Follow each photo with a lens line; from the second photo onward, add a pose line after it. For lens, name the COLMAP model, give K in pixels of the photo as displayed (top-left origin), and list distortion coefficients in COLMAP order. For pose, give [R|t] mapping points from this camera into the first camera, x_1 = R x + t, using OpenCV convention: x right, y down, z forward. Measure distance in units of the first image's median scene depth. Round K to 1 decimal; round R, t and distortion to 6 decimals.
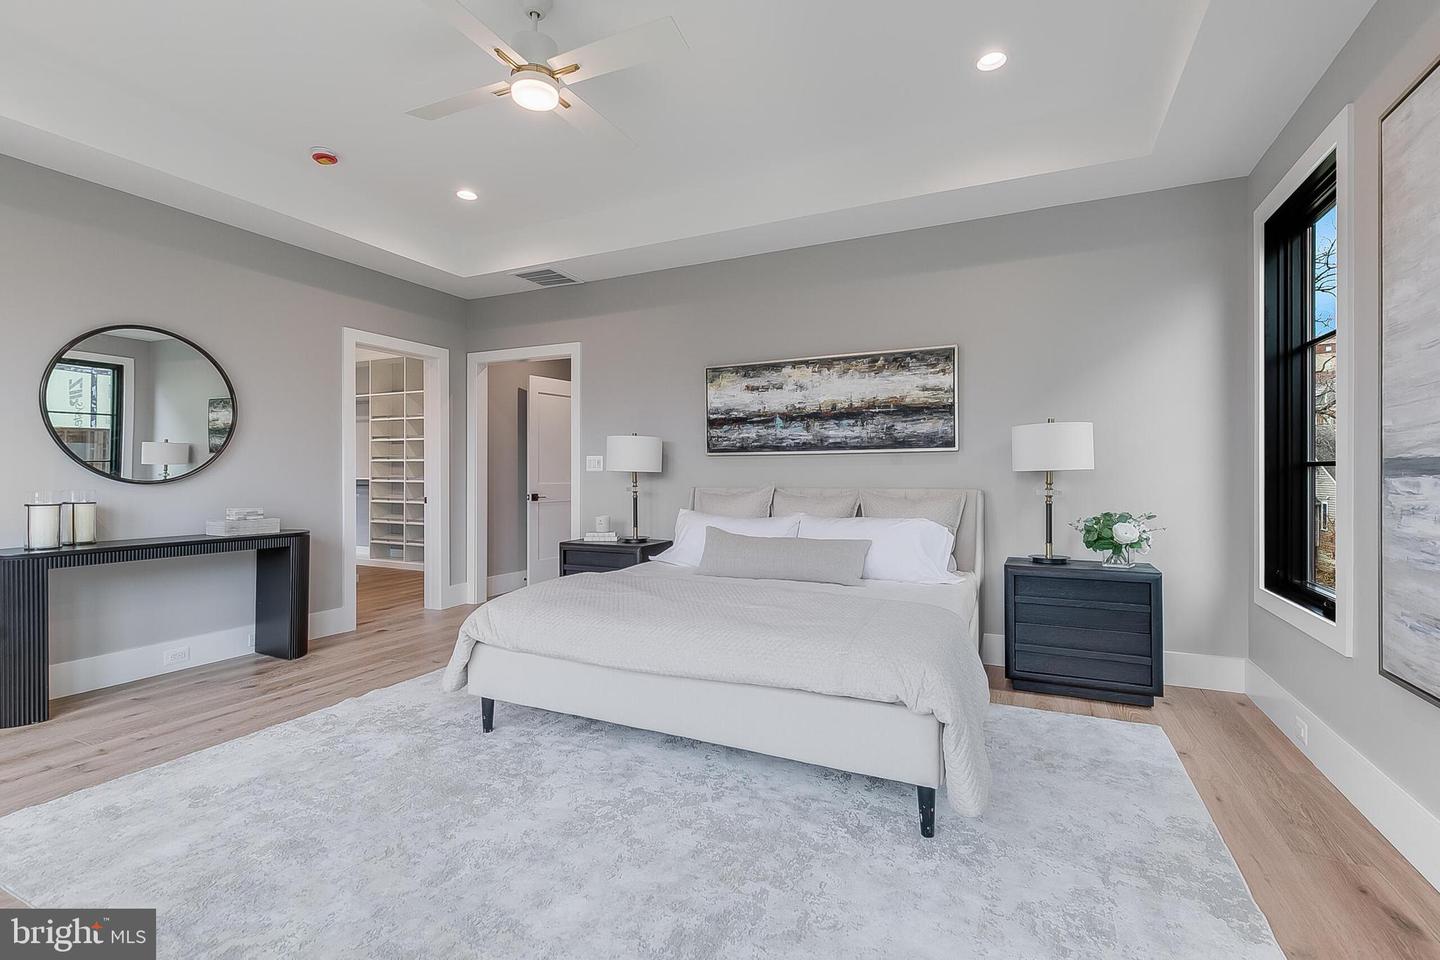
lens RADIAL K [[649.7, 0, 721.5], [0, 649.7, 470.1], [0, 0, 1]] dist [0.005293, -0.000374]
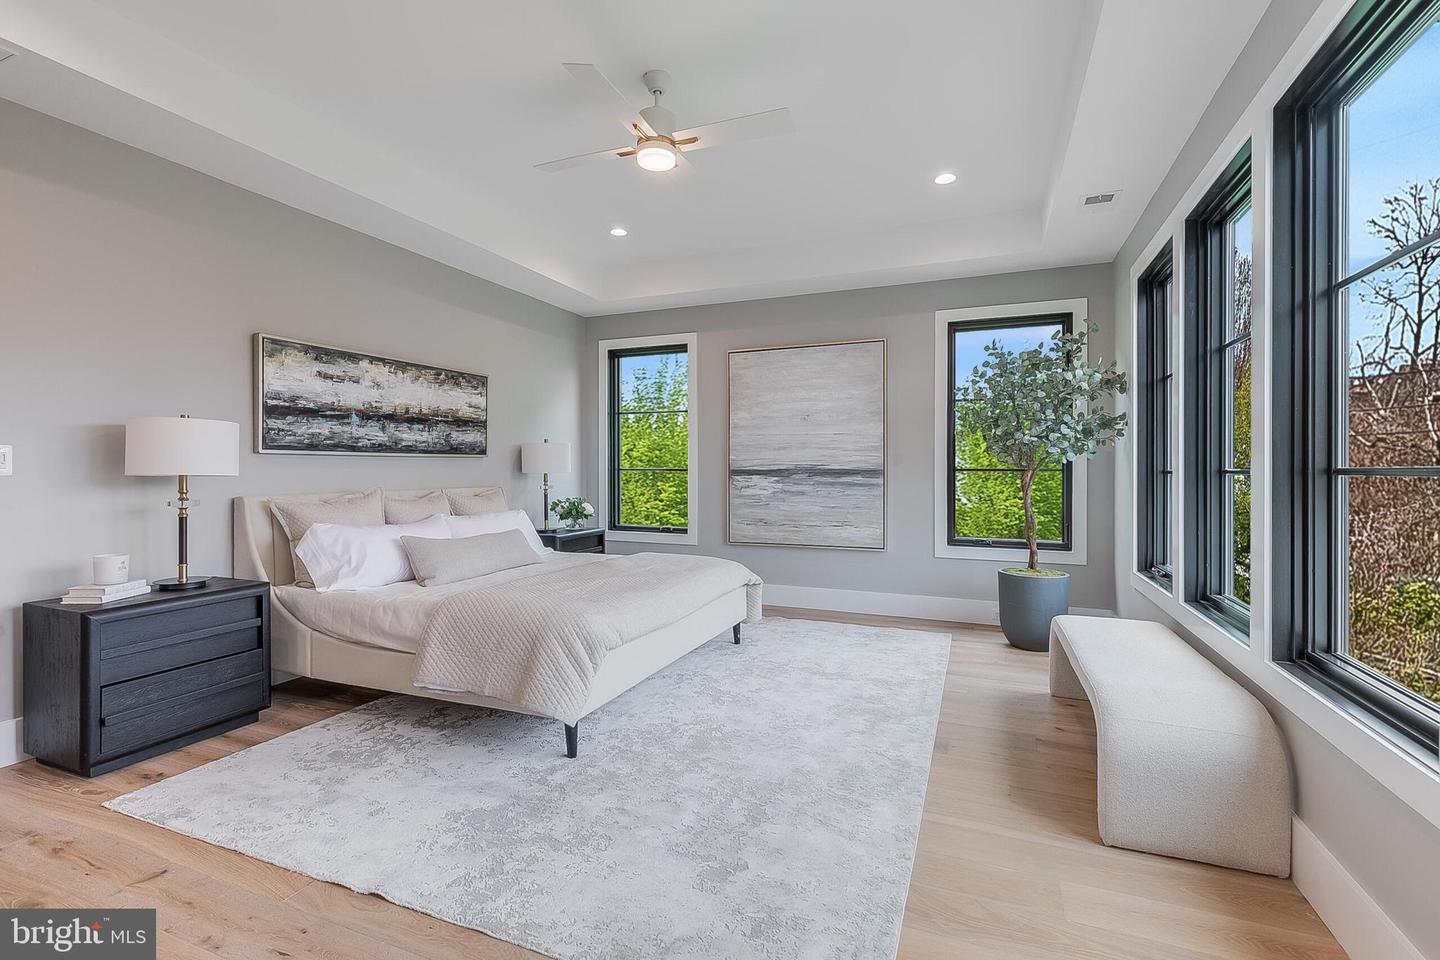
lens RADIAL K [[649.7, 0, 720.6], [0, 649.7, 471.5], [0, 0, 1]] dist [0.005293, -0.000374]
pose [[-0.059002, -0.002330, 0.998255, -0.863774], [-0.005801, 0.999981, 0.001991, -0.006618], [-0.998241, -0.005673, -0.059015, 0.561020]]
